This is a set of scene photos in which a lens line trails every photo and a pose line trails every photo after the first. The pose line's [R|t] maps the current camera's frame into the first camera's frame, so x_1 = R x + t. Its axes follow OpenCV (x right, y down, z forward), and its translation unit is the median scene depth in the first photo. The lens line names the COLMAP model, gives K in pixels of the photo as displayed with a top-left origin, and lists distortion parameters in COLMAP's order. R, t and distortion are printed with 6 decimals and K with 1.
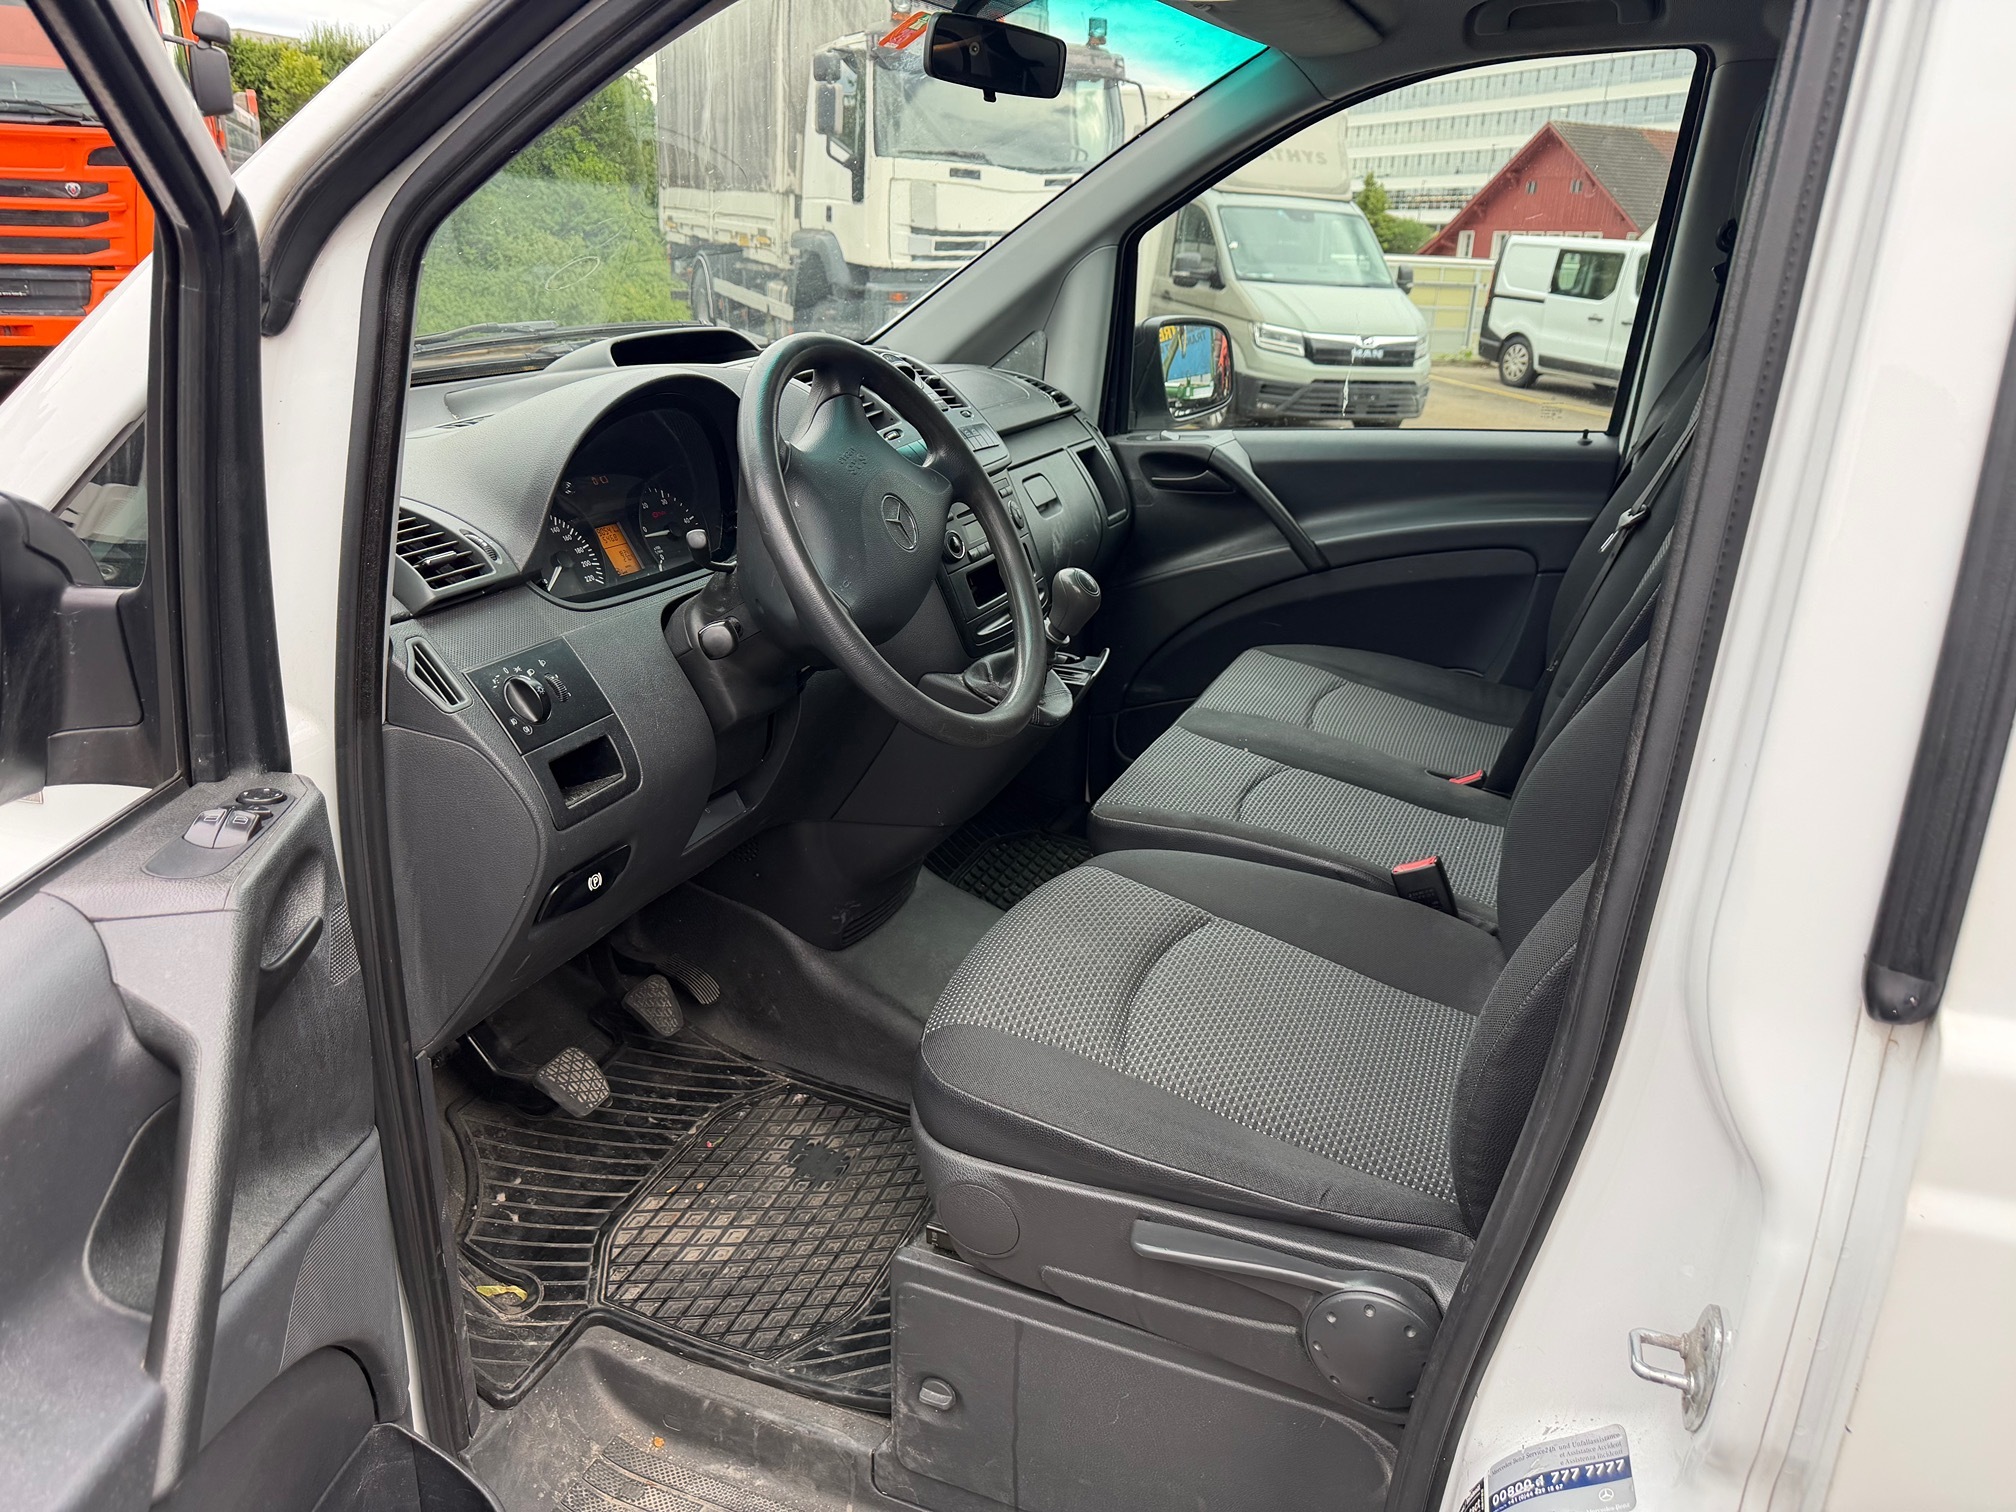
lens RADIAL K [[1467.7, 0, 998.6], [0, 1467.7, 762.6], [0, 0, 1]] dist [0.028092, -0.033750]
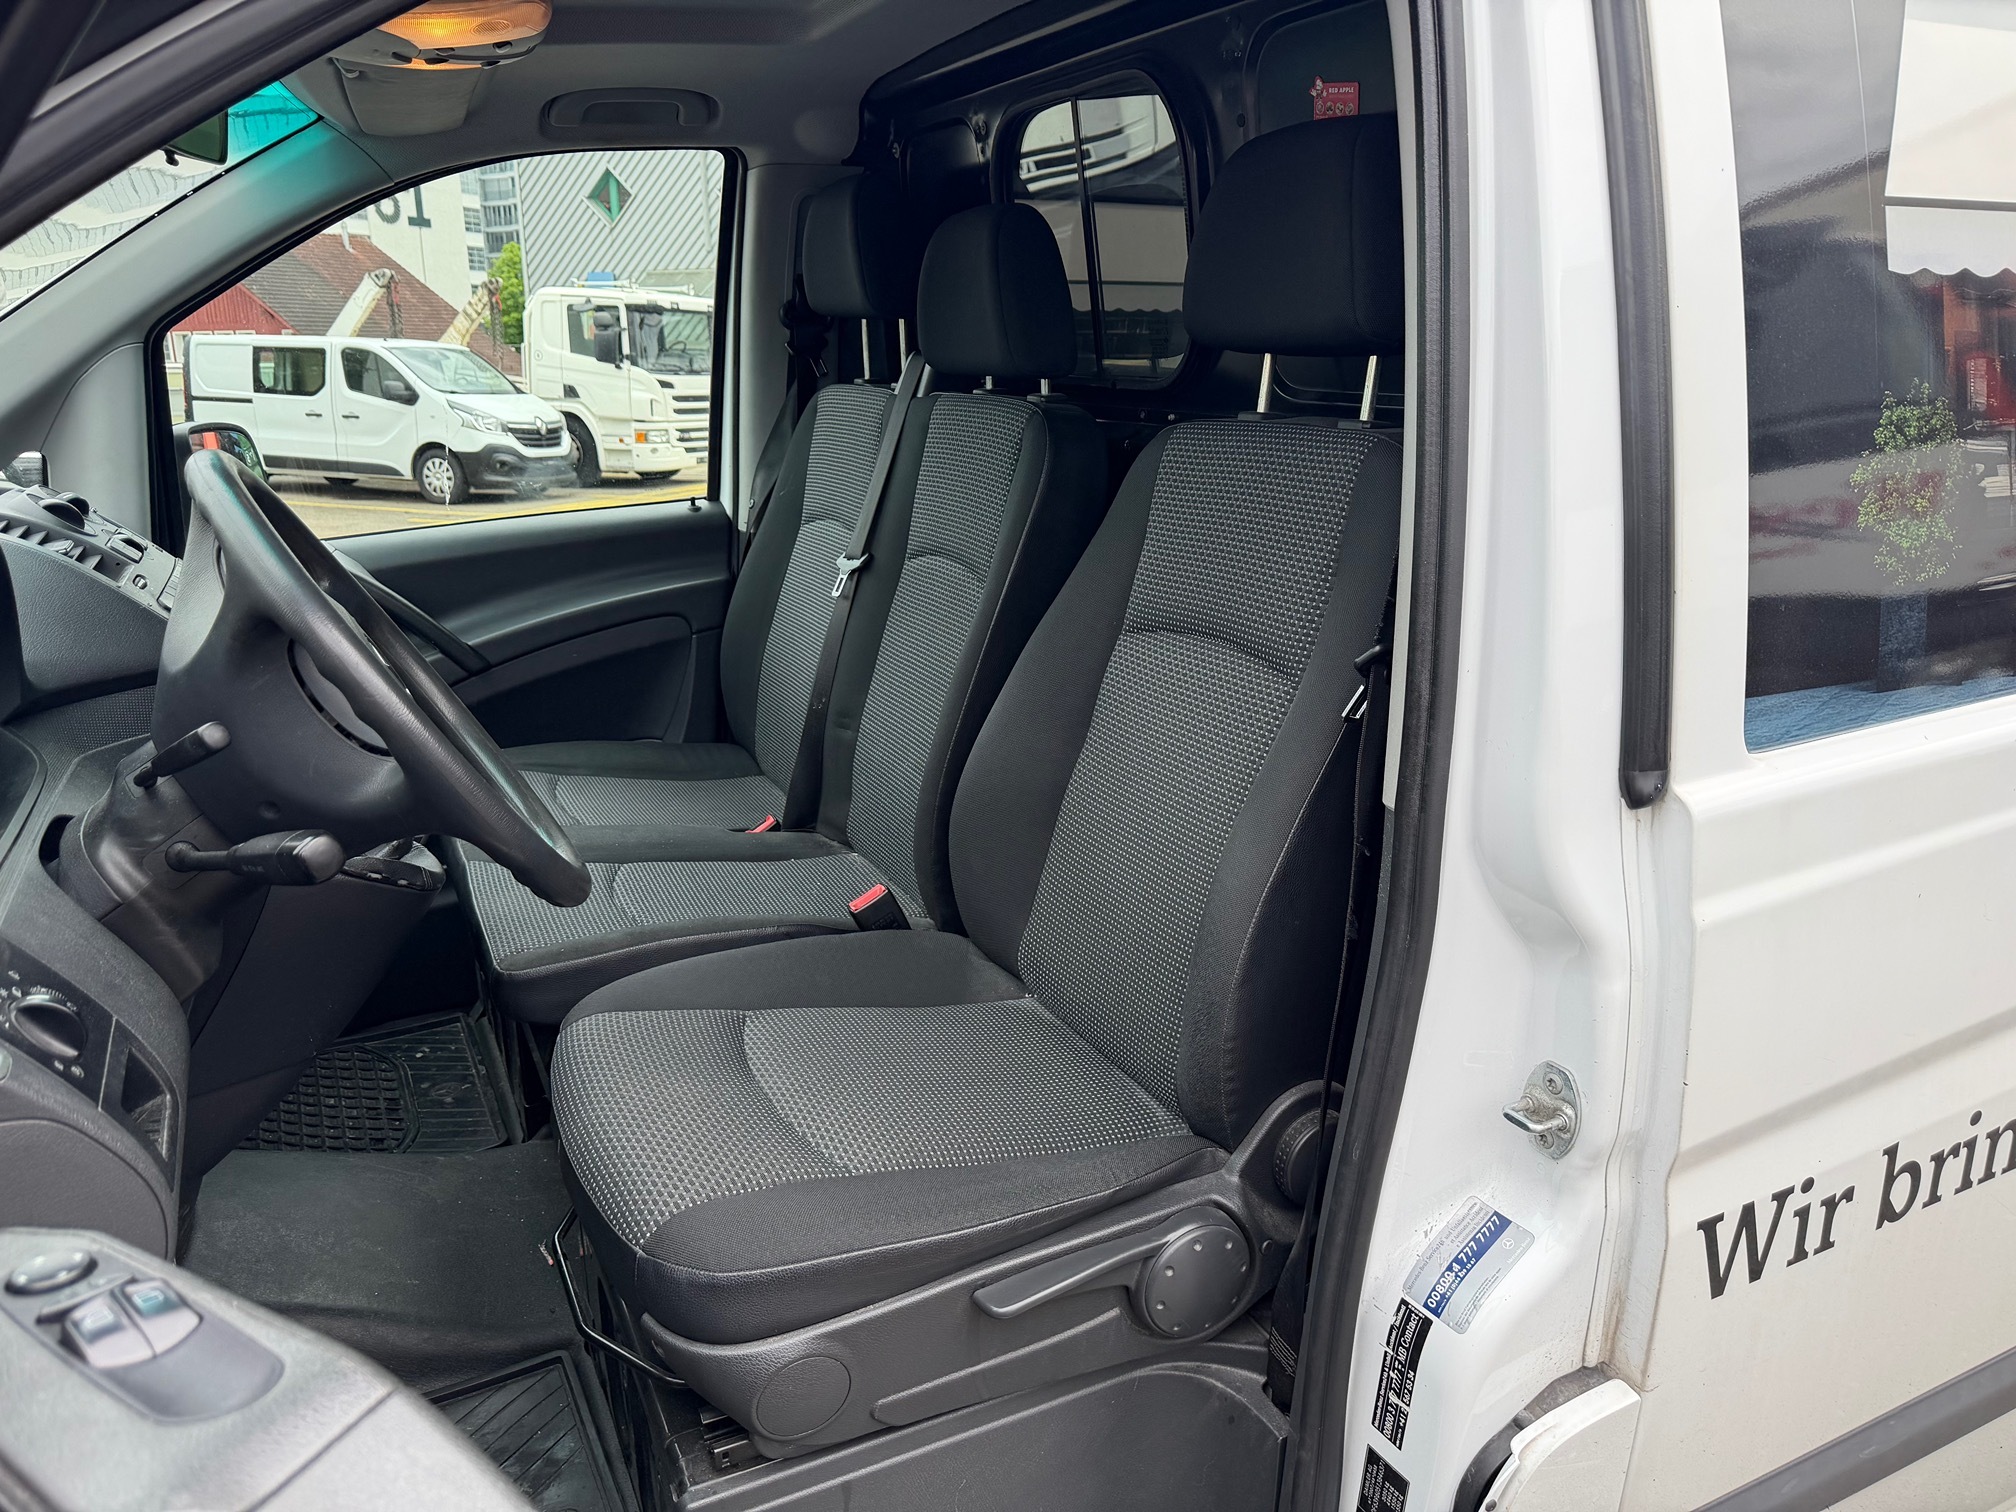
lens RADIAL K [[1456.0, 0, 1008.3], [0, 1456.0, 764.4], [0, 0, 1]] dist [0.089923, -0.155519]
pose [[0.652923, -0.239813, 0.718458, -0.382018], [0.281440, 0.957454, 0.063819, -0.061020], [-0.703195, 0.160534, 0.692637, 0.187564]]
